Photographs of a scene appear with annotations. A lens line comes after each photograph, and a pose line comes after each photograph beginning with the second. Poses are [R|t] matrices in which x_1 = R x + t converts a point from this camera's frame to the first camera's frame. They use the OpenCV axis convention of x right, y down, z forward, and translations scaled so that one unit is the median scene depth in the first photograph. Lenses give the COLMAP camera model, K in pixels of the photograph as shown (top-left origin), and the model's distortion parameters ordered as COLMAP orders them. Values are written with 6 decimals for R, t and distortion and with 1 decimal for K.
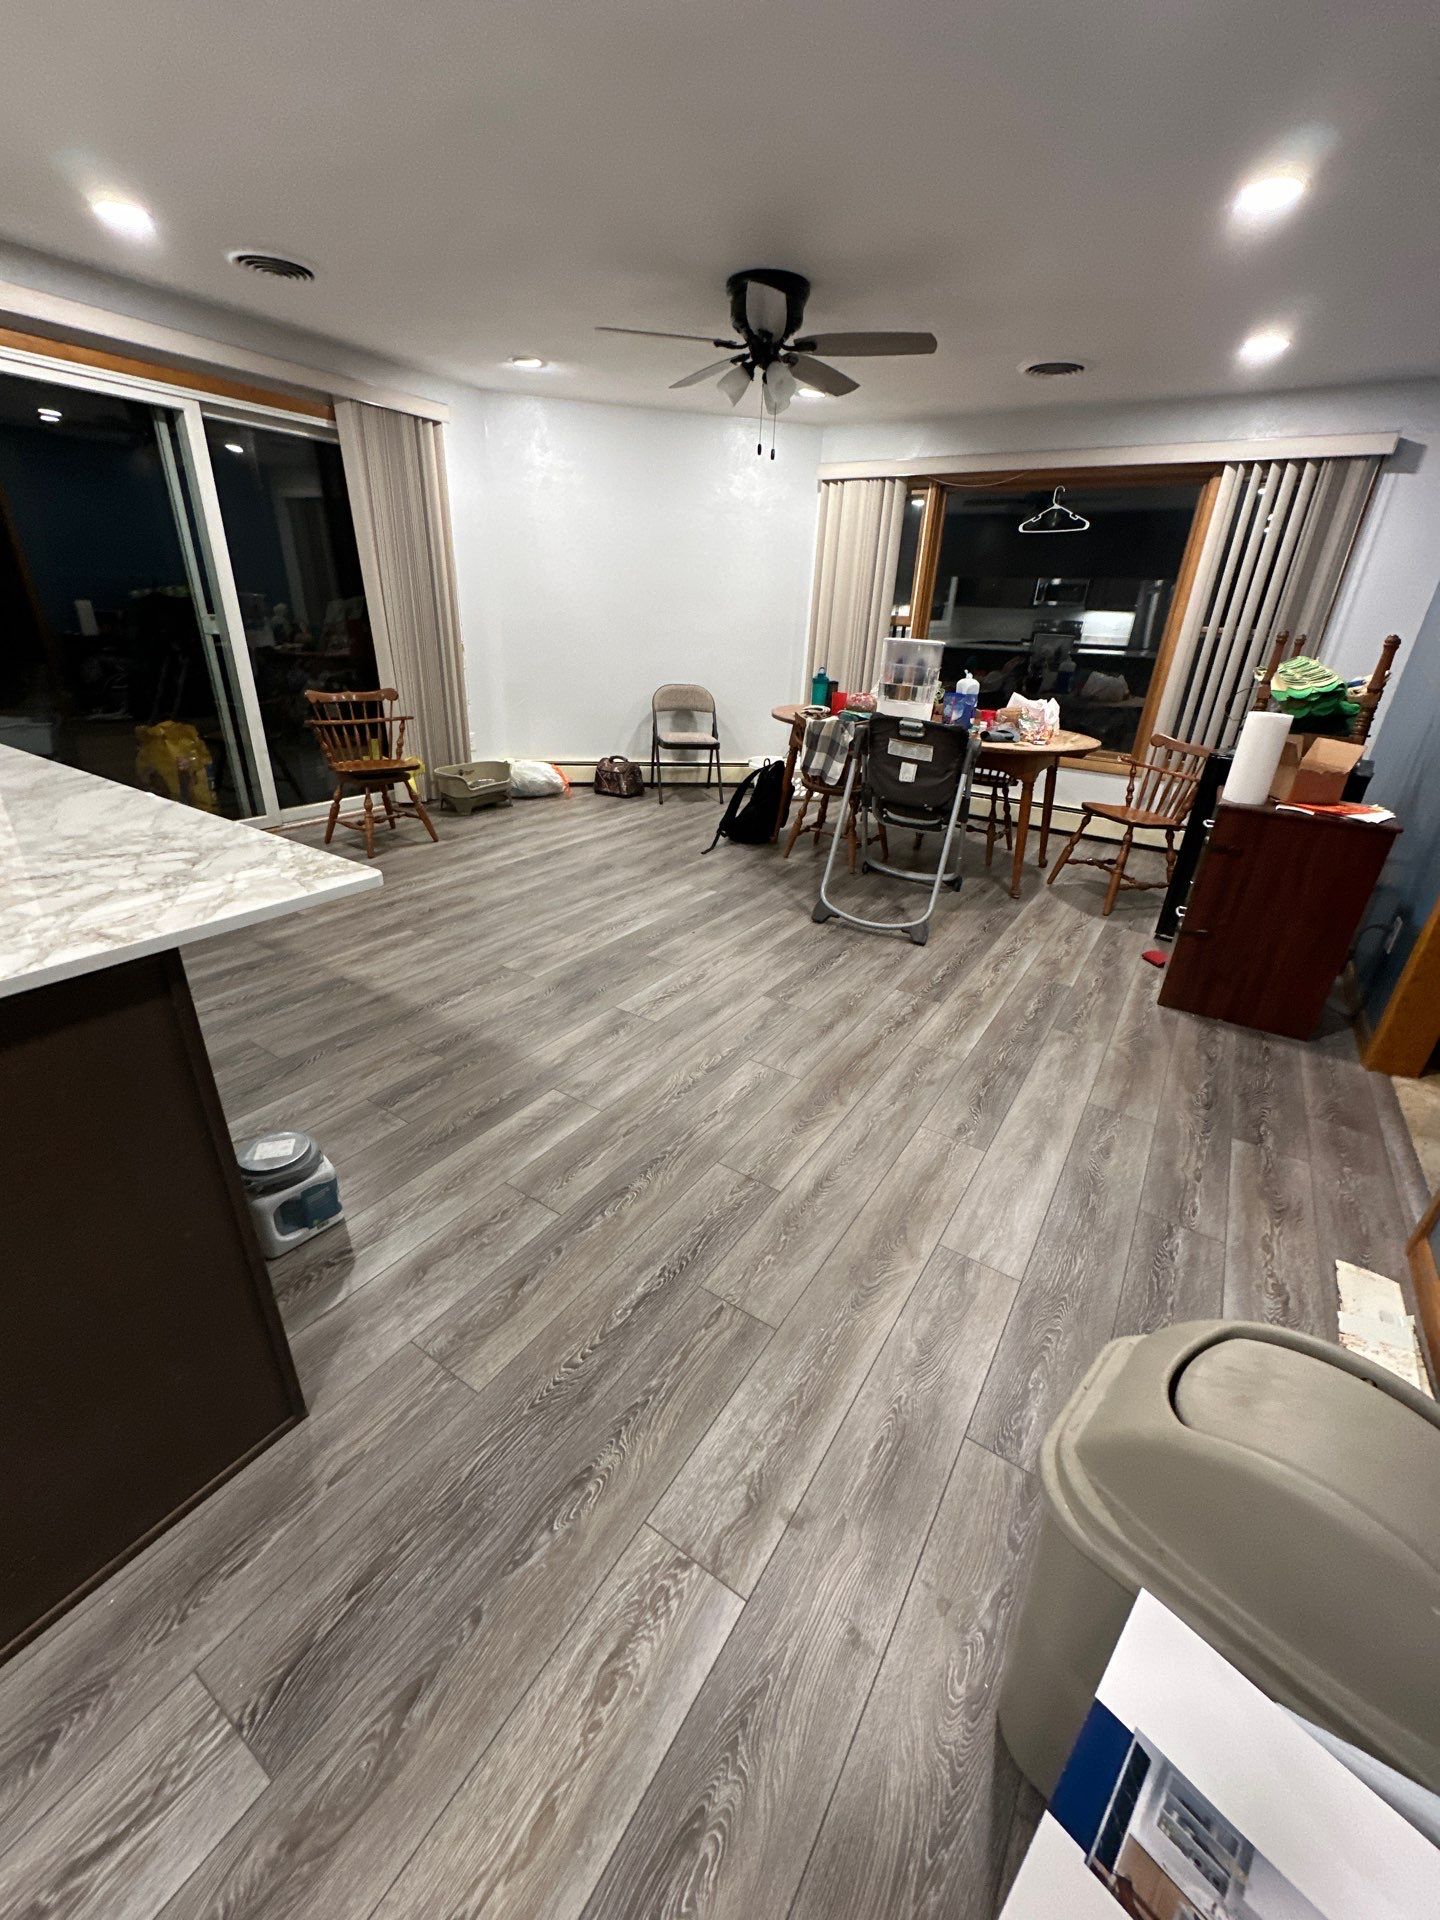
lens RADIAL K [[761.9, 0, 722.3], [0, 761.9, 960.2], [0, 0, 1]] dist [-0.004968, 0.001428]
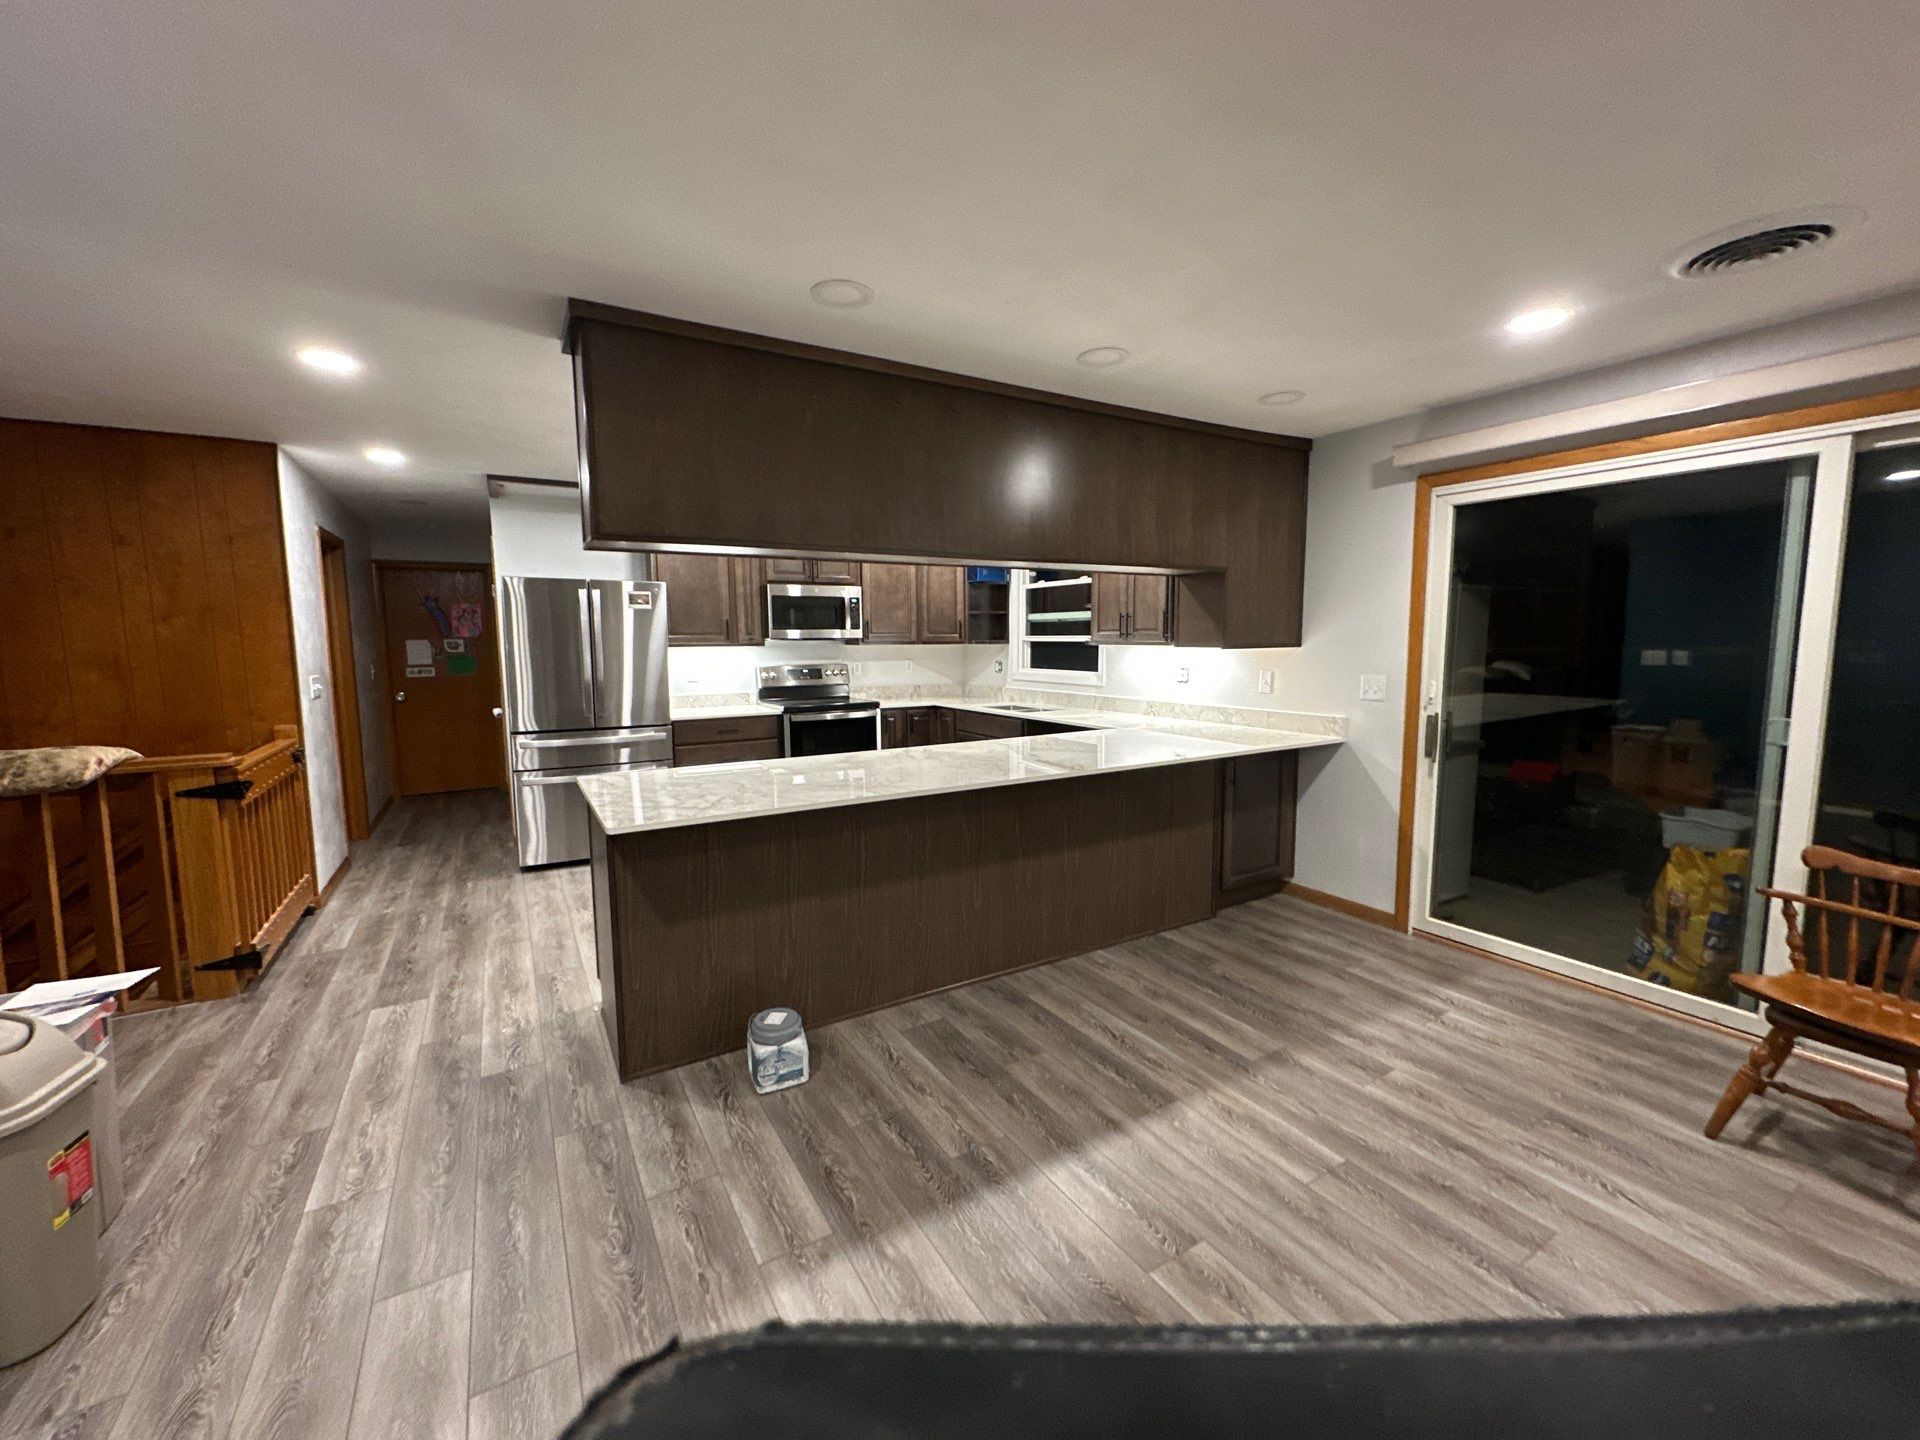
lens RADIAL K [[761.9, 0, 959.1], [0, 761.9, 717.0], [0, 0, 1]] dist [-0.004968, 0.001428]
pose [[-0.435754, 0.050297, -0.898659, 0.349731], [-0.390357, 0.889089, 0.239043, -0.467966], [0.811012, 0.454962, -0.367790, 0.925193]]
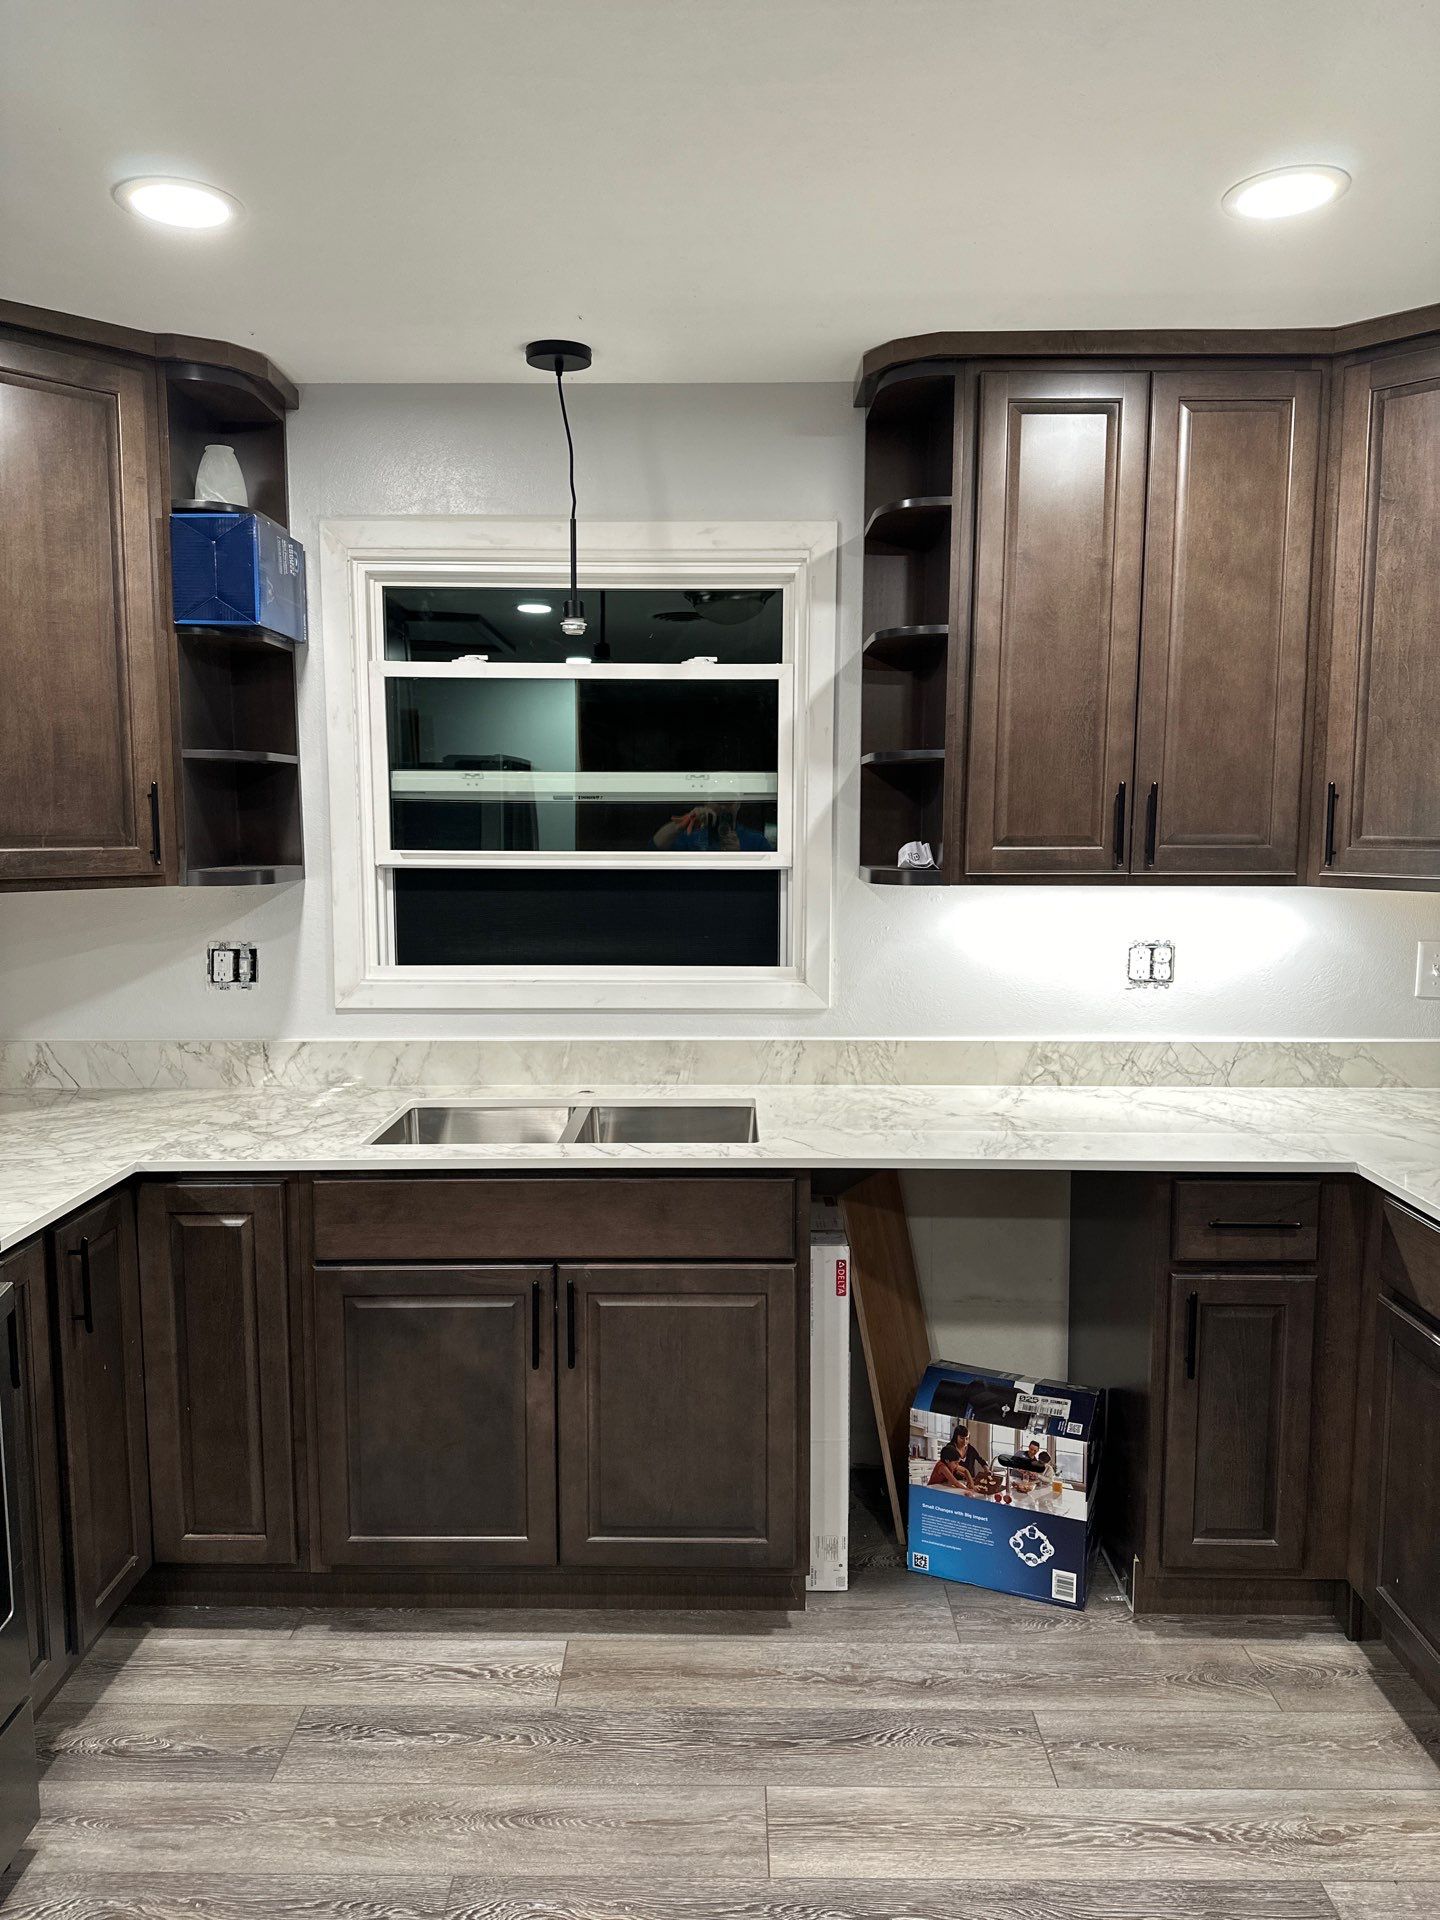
lens RADIAL K [[1332.7, 0, 708.5], [0, 1332.7, 956.2], [0, 0, 1]] dist [0.073678, -0.093154]
pose [[0.533841, 0.041597, -0.844561, -0.711031], [-0.332251, 0.928776, -0.164268, -0.043153], [0.777575, 0.368299, 0.509640, -0.181511]]
